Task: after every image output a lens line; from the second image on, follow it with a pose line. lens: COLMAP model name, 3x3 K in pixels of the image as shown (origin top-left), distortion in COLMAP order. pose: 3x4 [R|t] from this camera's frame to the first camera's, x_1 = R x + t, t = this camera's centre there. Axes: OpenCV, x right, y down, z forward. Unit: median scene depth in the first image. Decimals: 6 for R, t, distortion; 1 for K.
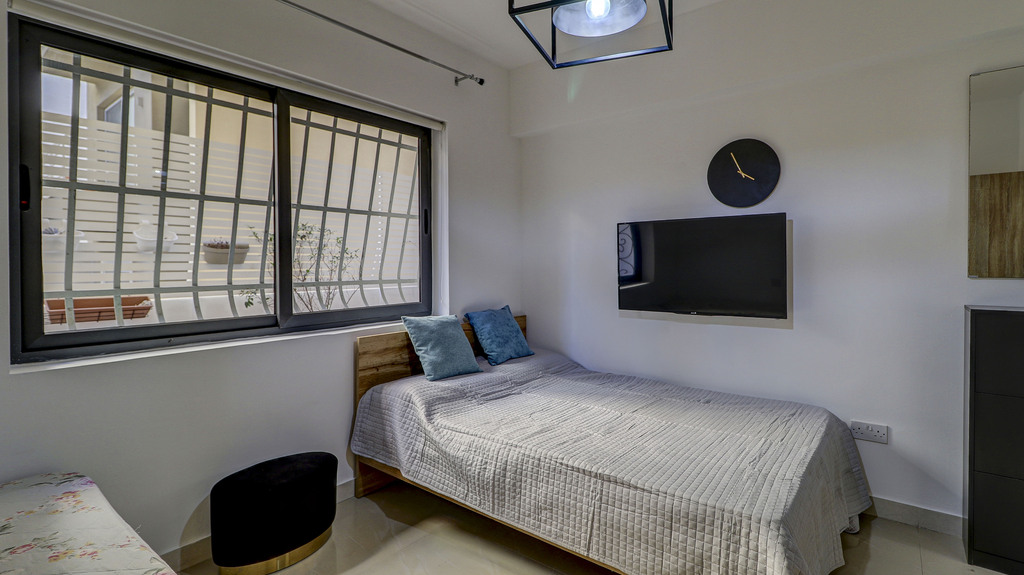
lens RADIAL K [[496.6, 0, 540.4], [0, 496.6, 264.0], [0, 0, 1]] dist [0.001137, -0.000342]
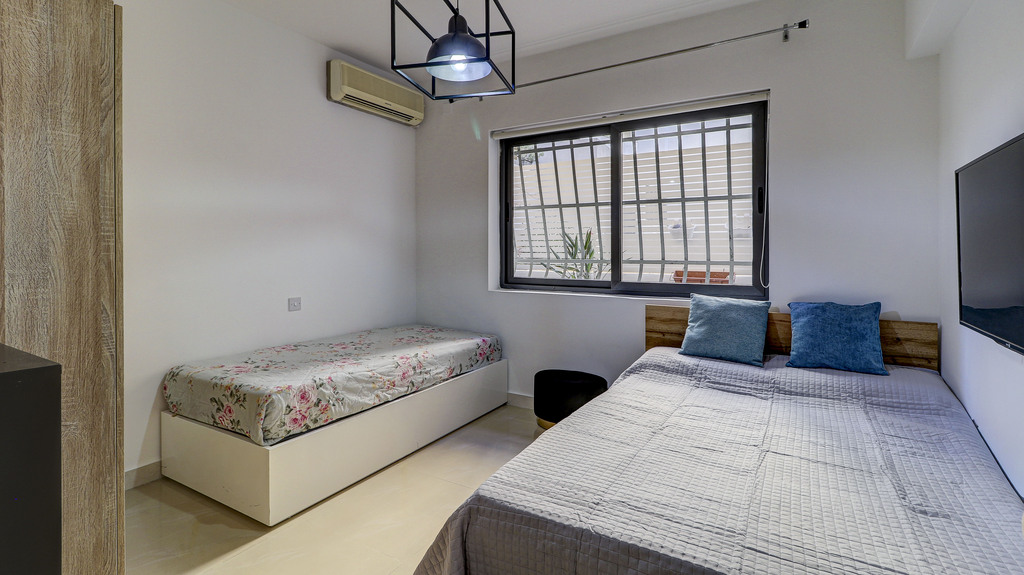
lens RADIAL K [[496.6, 0, 540.4], [0, 496.6, 264.0], [0, 0, 1]] dist [0.001137, -0.000342]
pose [[0.113244, 0.020572, -0.993354, 0.793018], [-0.011689, 0.999744, 0.019371, 0.025695], [0.993498, 0.009417, 0.113456, 0.573767]]
